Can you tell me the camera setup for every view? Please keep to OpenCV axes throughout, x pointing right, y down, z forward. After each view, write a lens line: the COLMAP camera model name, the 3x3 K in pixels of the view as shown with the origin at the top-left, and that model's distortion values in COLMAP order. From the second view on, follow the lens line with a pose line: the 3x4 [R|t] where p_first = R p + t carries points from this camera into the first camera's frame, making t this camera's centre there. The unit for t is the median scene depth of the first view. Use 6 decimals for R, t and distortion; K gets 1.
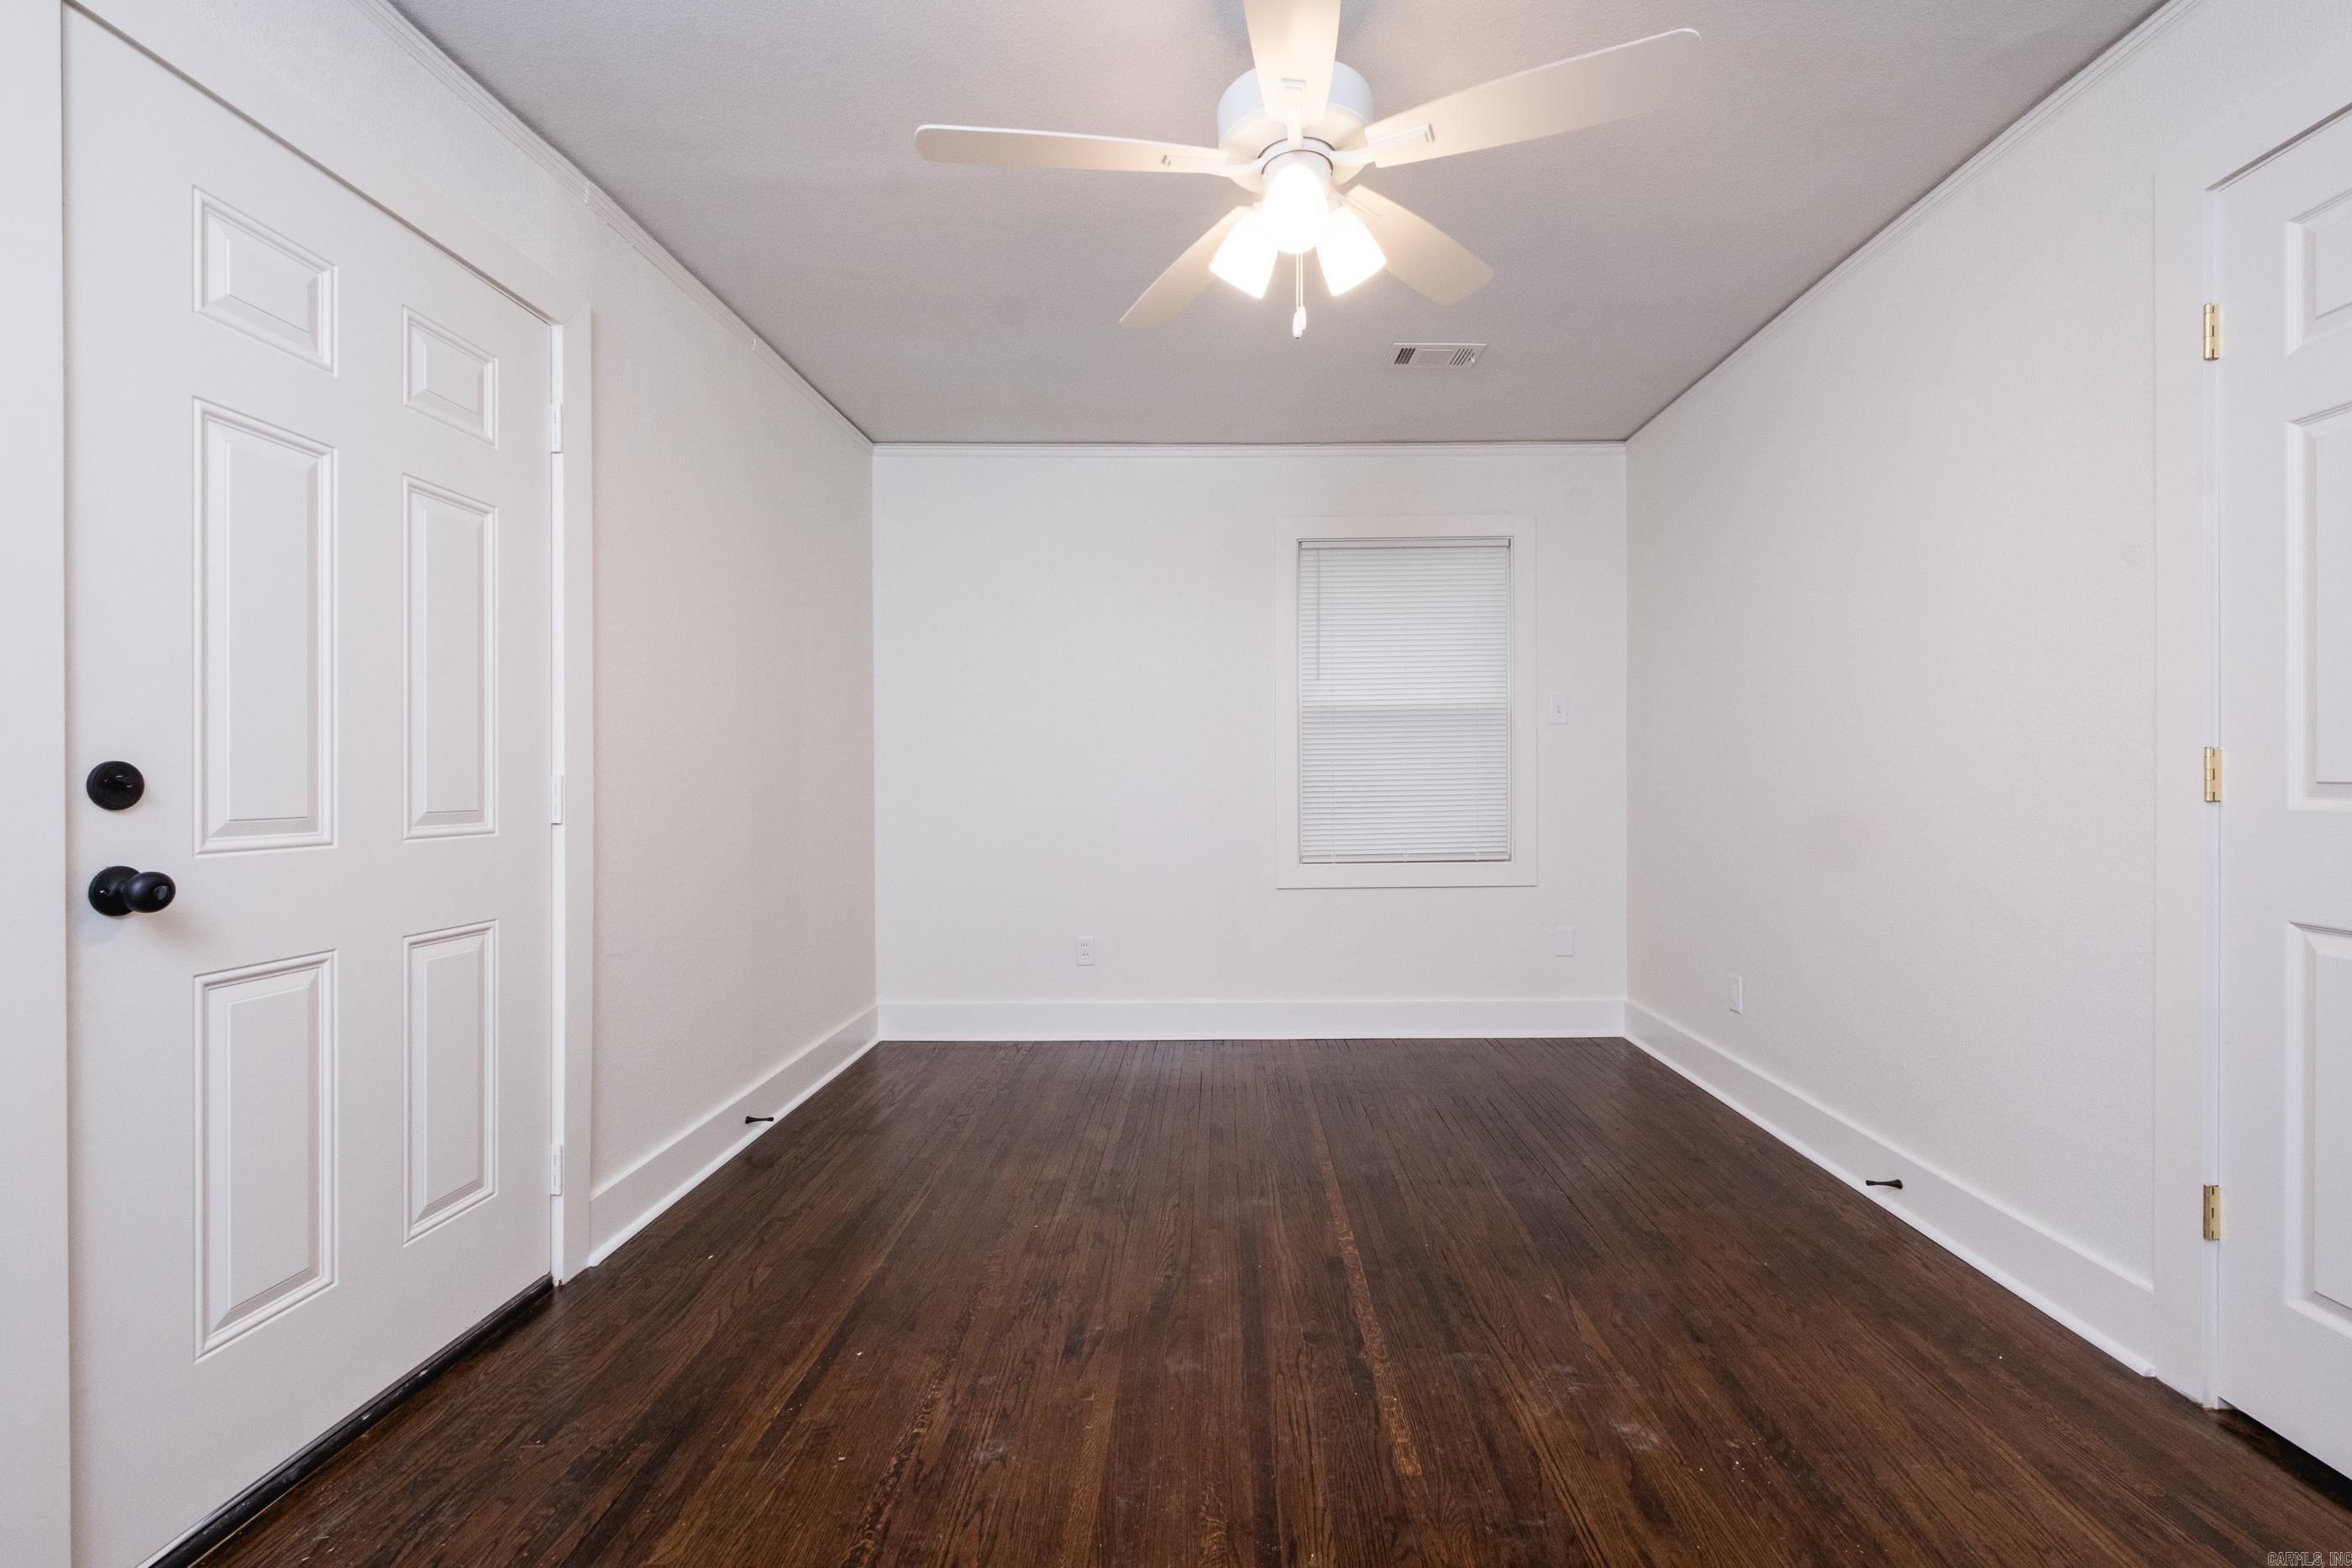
lens RADIAL K [[1017.1, 0, 1242.7], [0, 1017.1, 779.4], [0, 0, 1]] dist [0.001809, -0.000547]
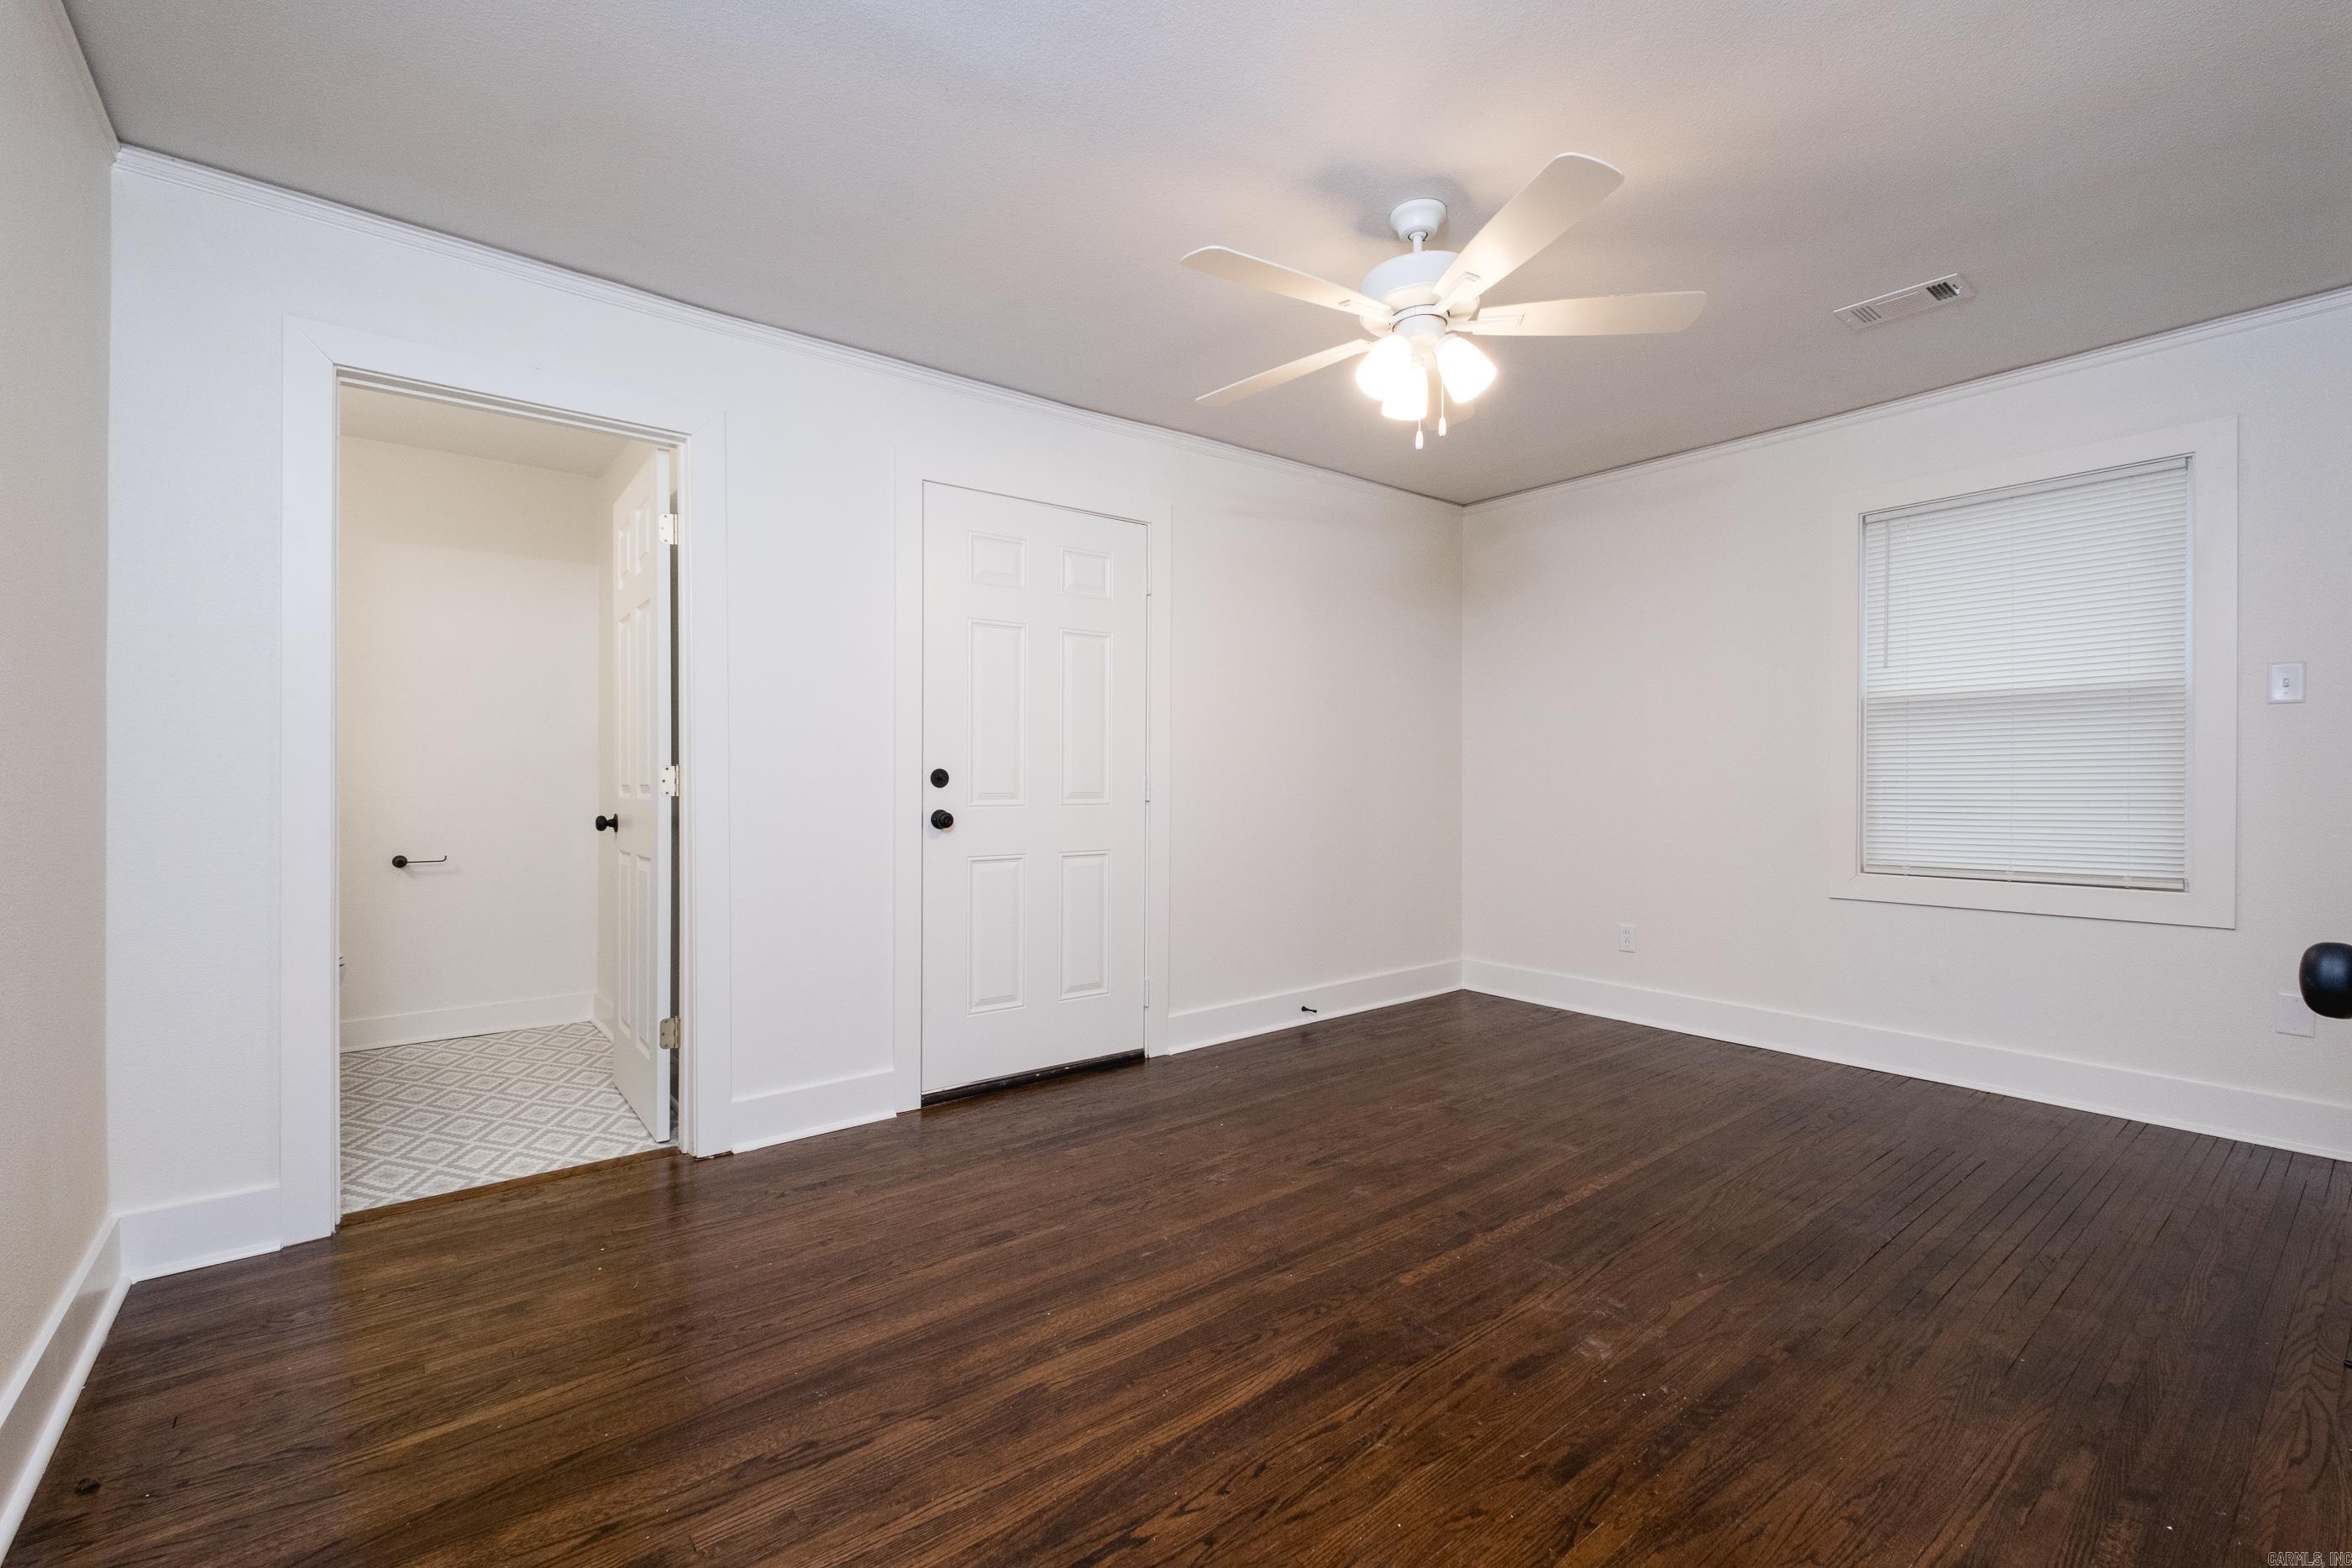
lens RADIAL K [[1023.7, 0, 1182.7], [0, 1023.7, 776.9], [0, 0, 1]] dist [0.002844, -0.000447]
pose [[0.617167, 0.004269, -0.786821, 0.887229], [-0.004263, 0.999989, 0.002082, -0.003458], [0.786821, 0.002069, 0.617178, -0.075843]]
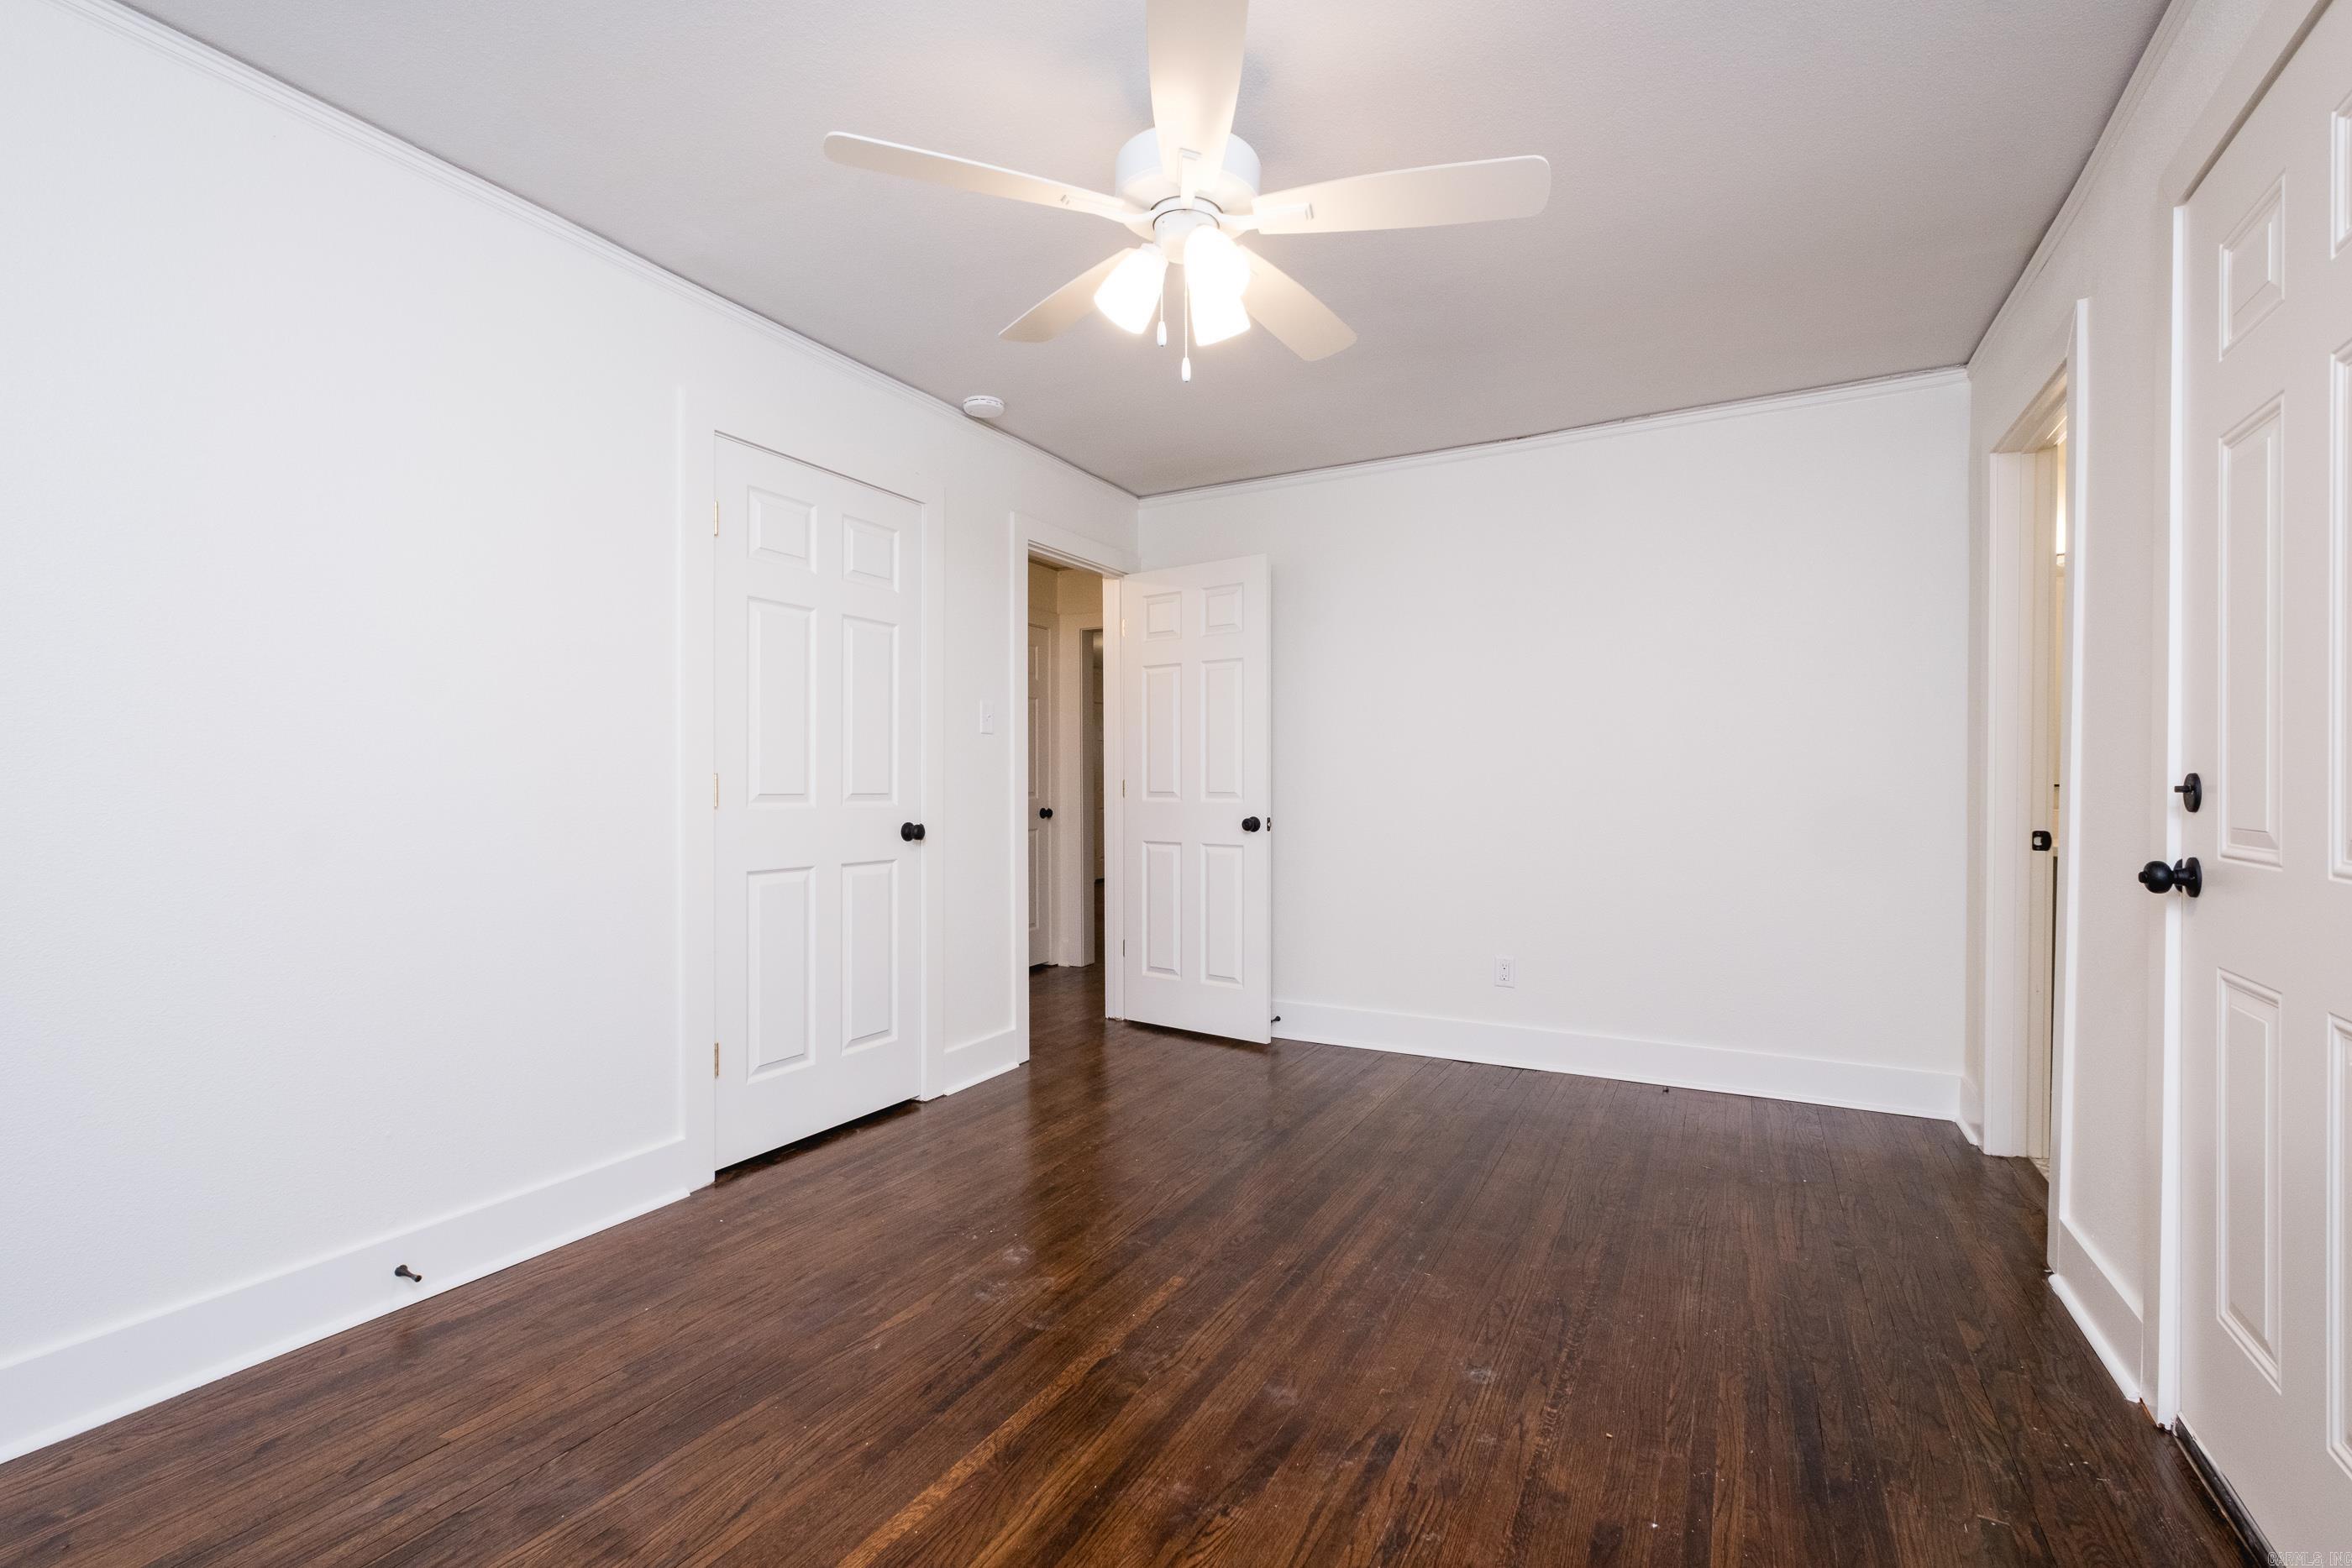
lens RADIAL K [[1036.6, 0, 1144.4], [0, 1036.6, 786.8], [0, 0, 1]] dist [0.000507, -0.000249]
pose [[-0.853464, 0.004141, 0.521135, -0.457838], [0.007947, 0.999956, 0.005068, -0.012193], [-0.521091, 0.008467, -0.853459, 1.874221]]
